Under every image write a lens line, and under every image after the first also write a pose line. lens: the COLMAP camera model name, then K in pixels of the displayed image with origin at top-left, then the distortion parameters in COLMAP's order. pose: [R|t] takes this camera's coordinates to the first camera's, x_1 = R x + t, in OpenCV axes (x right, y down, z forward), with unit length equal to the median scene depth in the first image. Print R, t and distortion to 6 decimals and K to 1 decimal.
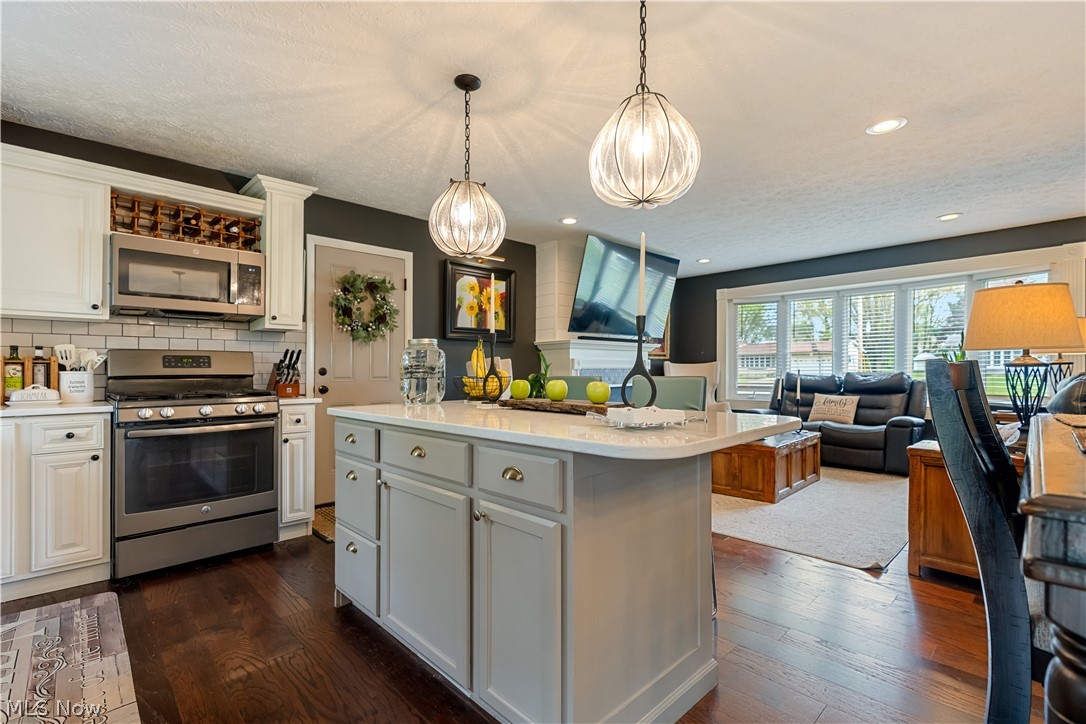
lens RADIAL K [[493.2, 0, 549.1], [0, 493.2, 370.4], [0, 0, 1]] dist [-0.007868, 0.002926]
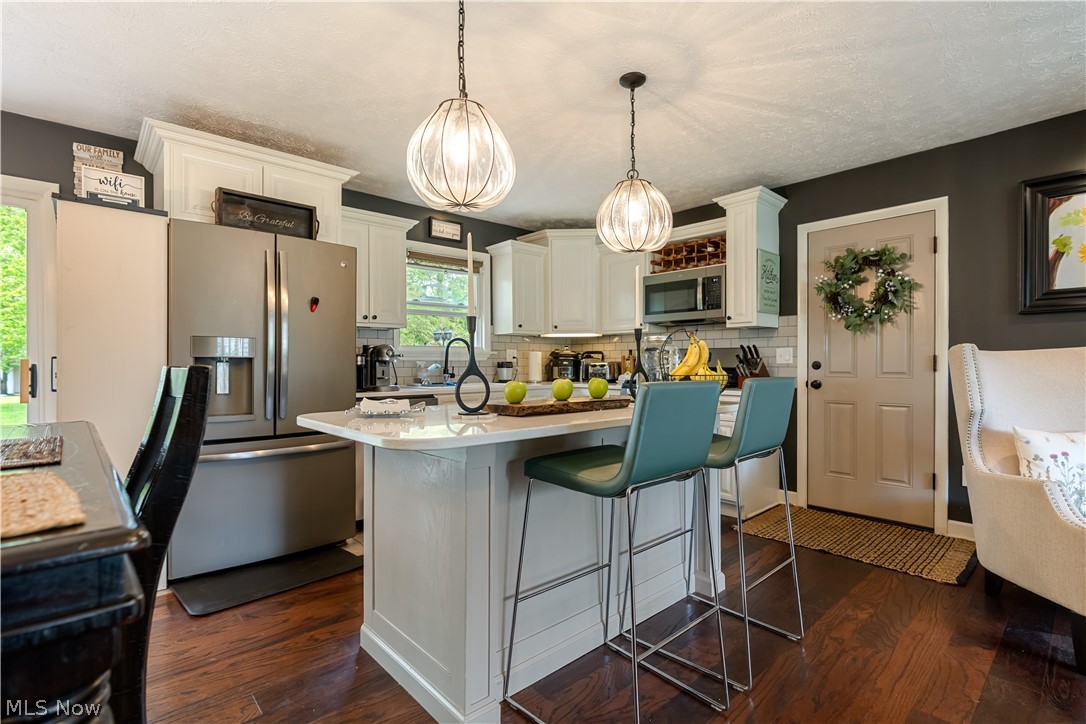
lens RADIAL K [[500.3, 0, 545.3], [0, 500.3, 365.8], [0, 0, 1]] dist [-0.003016, 0.002737]
pose [[-0.029187, 0.011527, -0.999507, 0.539893], [0.002701, 0.999931, 0.011453, -0.009628], [0.999570, -0.002365, -0.029217, 0.536041]]
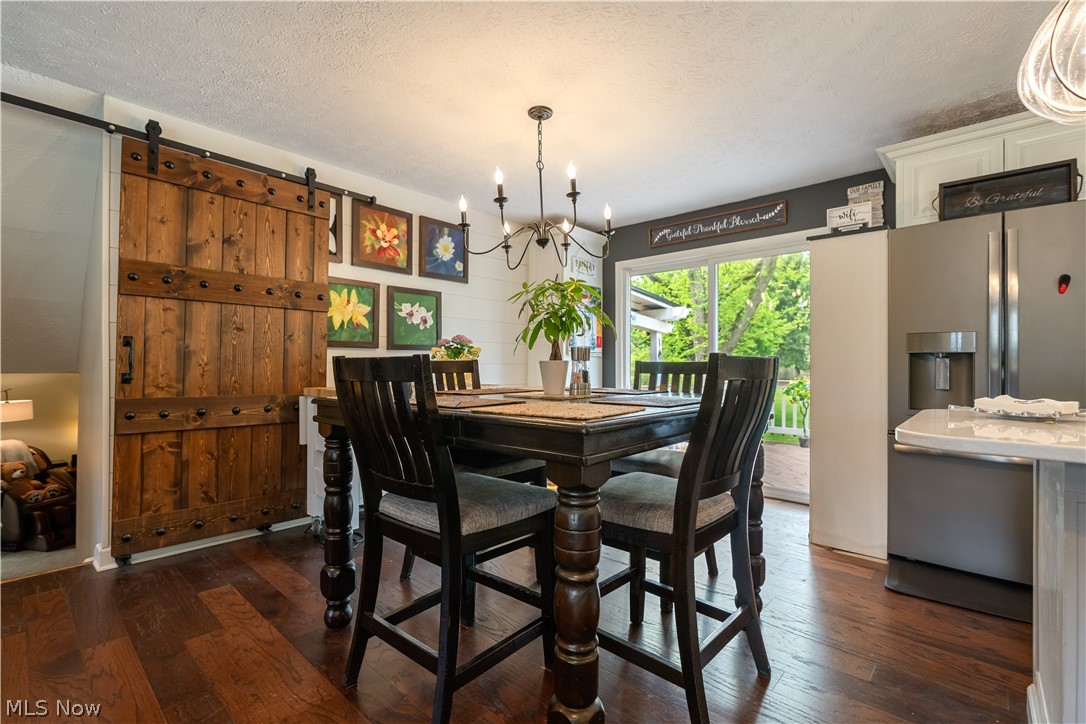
lens RADIAL K [[493.2, 0, 542.0], [0, 493.2, 360.2], [0, 0, 1]] dist [-0.007868, 0.002926]
pose [[-0.998114, 0.001722, -0.061364, 0.451479], [0.002540, 0.999909, -0.013248, 0.003282], [0.061335, -0.013379, -0.998028, 0.715124]]
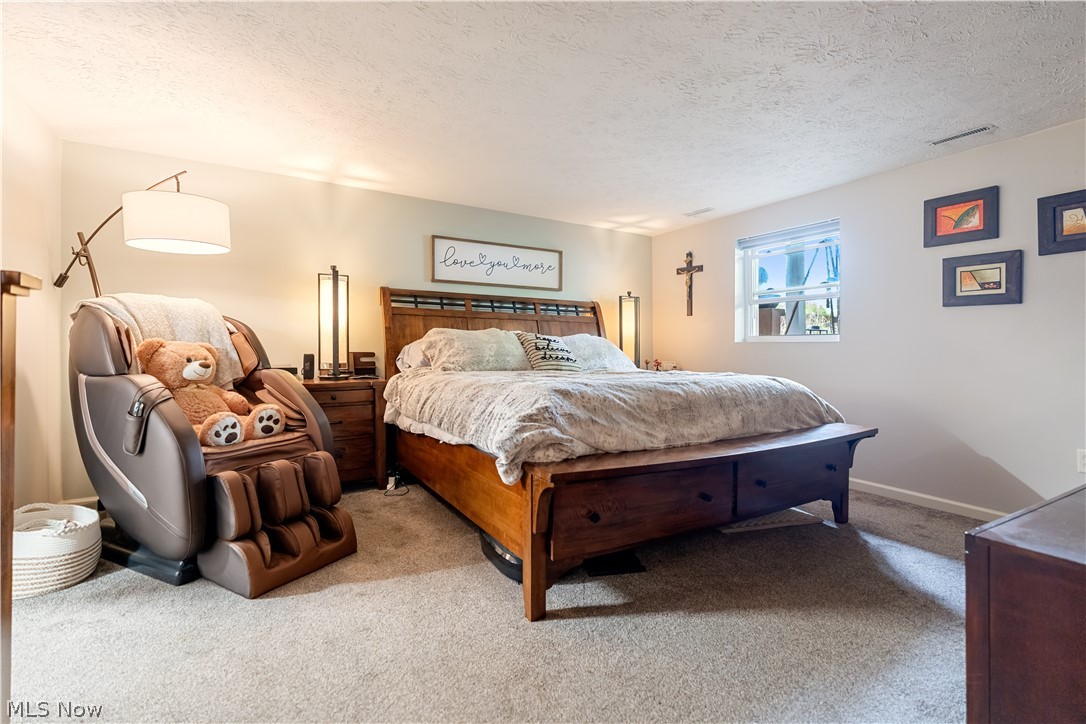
lens RADIAL K [[493.2, 0, 545.1], [0, 493.2, 355.0], [0, 0, 1]] dist [-0.007868, 0.002926]
pose [[-0.972346, -0.005543, 0.233481, 1.516590], [-0.001546, 0.999849, 0.017301, 0.327446], [-0.233542, 0.016461, -0.972207, -0.528090]]
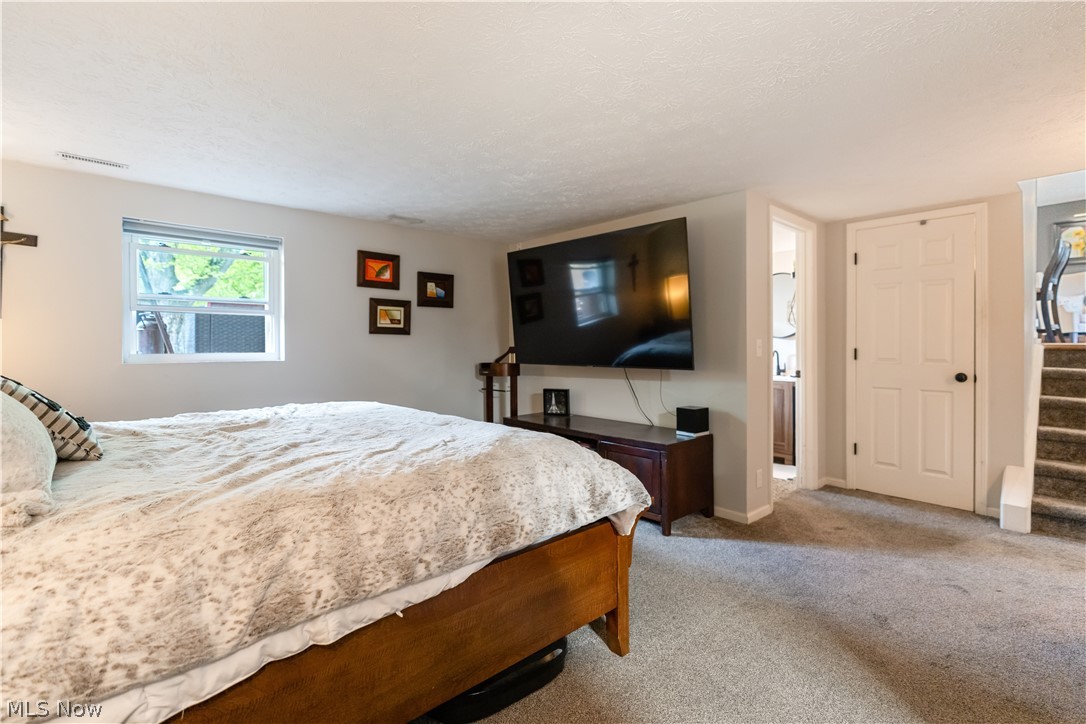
lens RADIAL K [[493.2, 0, 540.7], [0, 493.2, 345.2], [0, 0, 1]] dist [-0.007868, 0.002926]
pose [[-0.039446, 0.001686, -0.999220, 2.126115], [0.000139, 0.999999, 0.001682, 0.284894], [0.999222, -0.000072, -0.039446, -1.046536]]
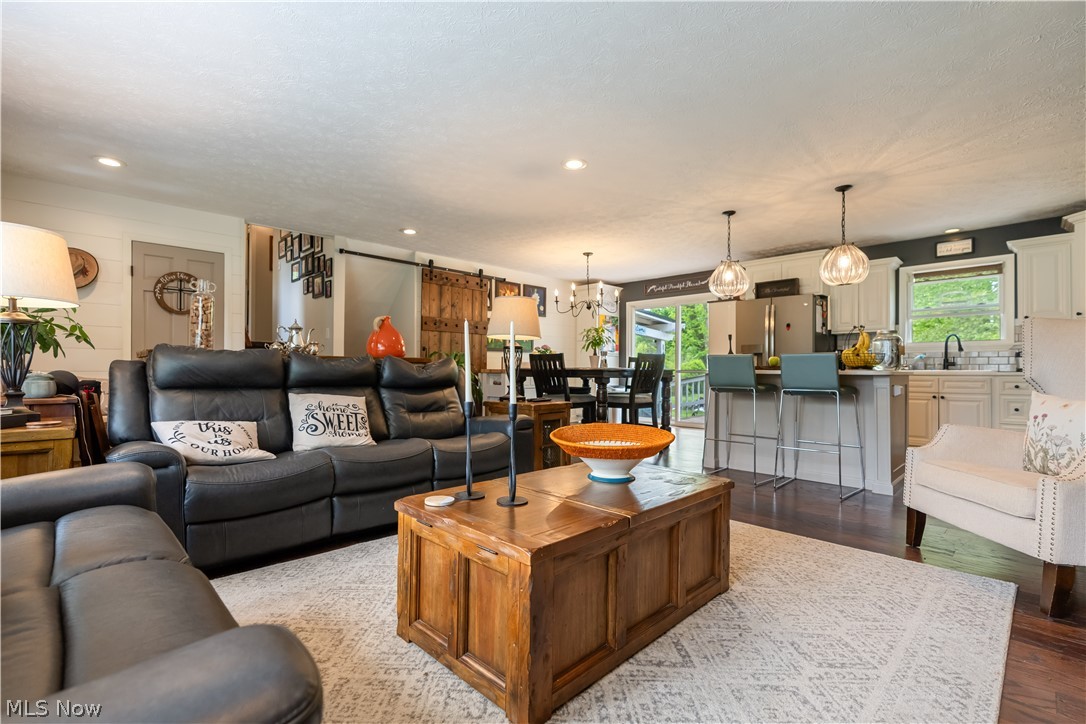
lens RADIAL K [[493.2, 0, 544.3], [0, 493.2, 363.9], [0, 0, 1]] dist [-0.007868, 0.002926]
pose [[-0.999983, 0.000889, -0.005776, 0.572839], [0.000966, 0.999909, -0.013442, 0.043435], [0.005763, -0.013447, -0.999893, 1.728235]]
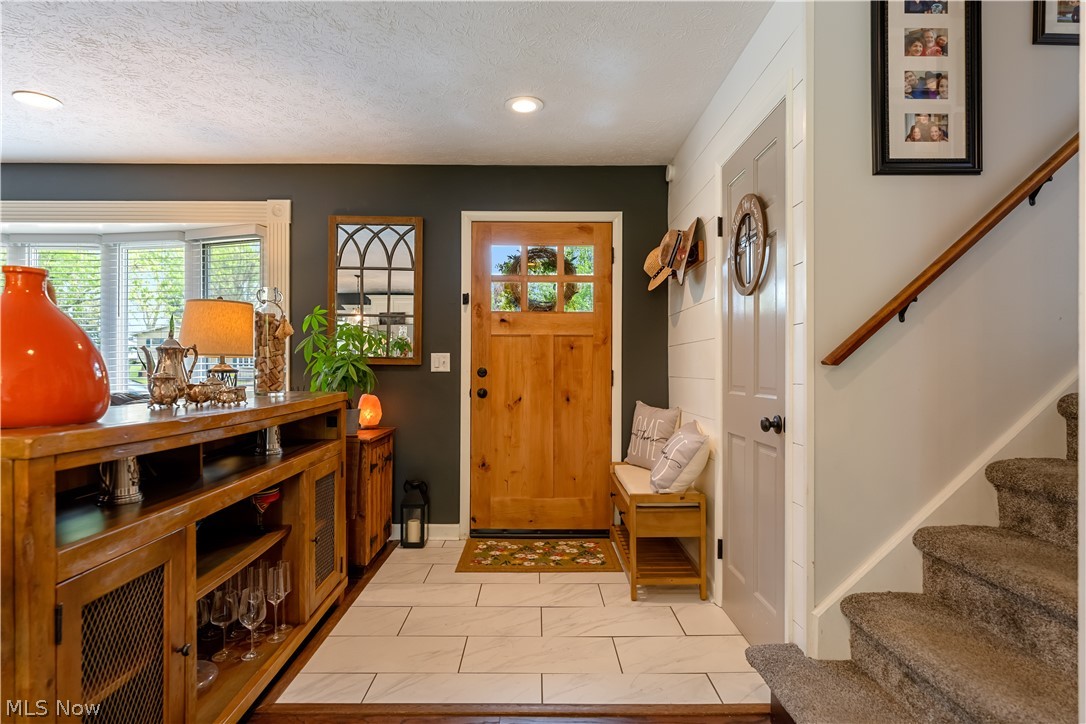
lens RADIAL K [[597.0, 0, 535.2], [0, 597.0, 369.8], [0, 0, 1]] dist [-0.002686, 0.001441]
pose [[0.696671, 0.006374, 0.717362, 0.871705], [-0.005782, 0.999978, -0.003271, -0.017708], [-0.717367, -0.001869, 0.696693, 0.184915]]
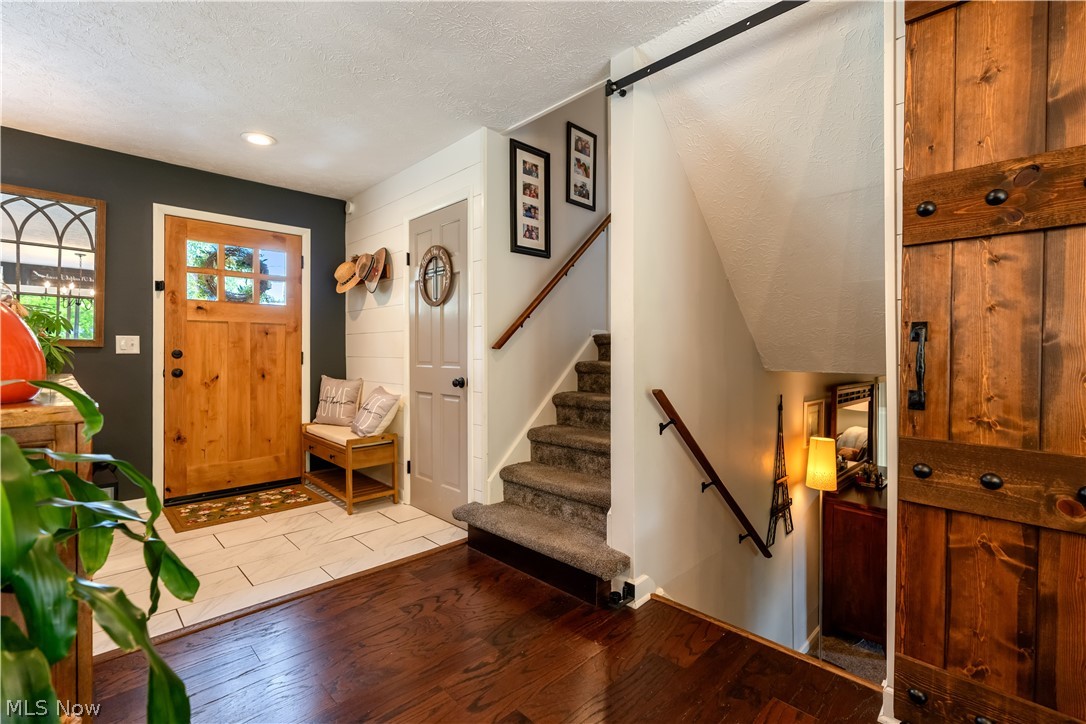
lens RADIAL K [[493.2, 0, 539.9], [0, 493.2, 354.1], [0, 0, 1]] dist [-0.007868, 0.002926]
pose [[0.001950, 0.000804, 0.999998, 0.615570], [-0.000890, 0.999999, -0.000803, -0.016058], [-0.999998, -0.000888, 0.001951, 0.281819]]
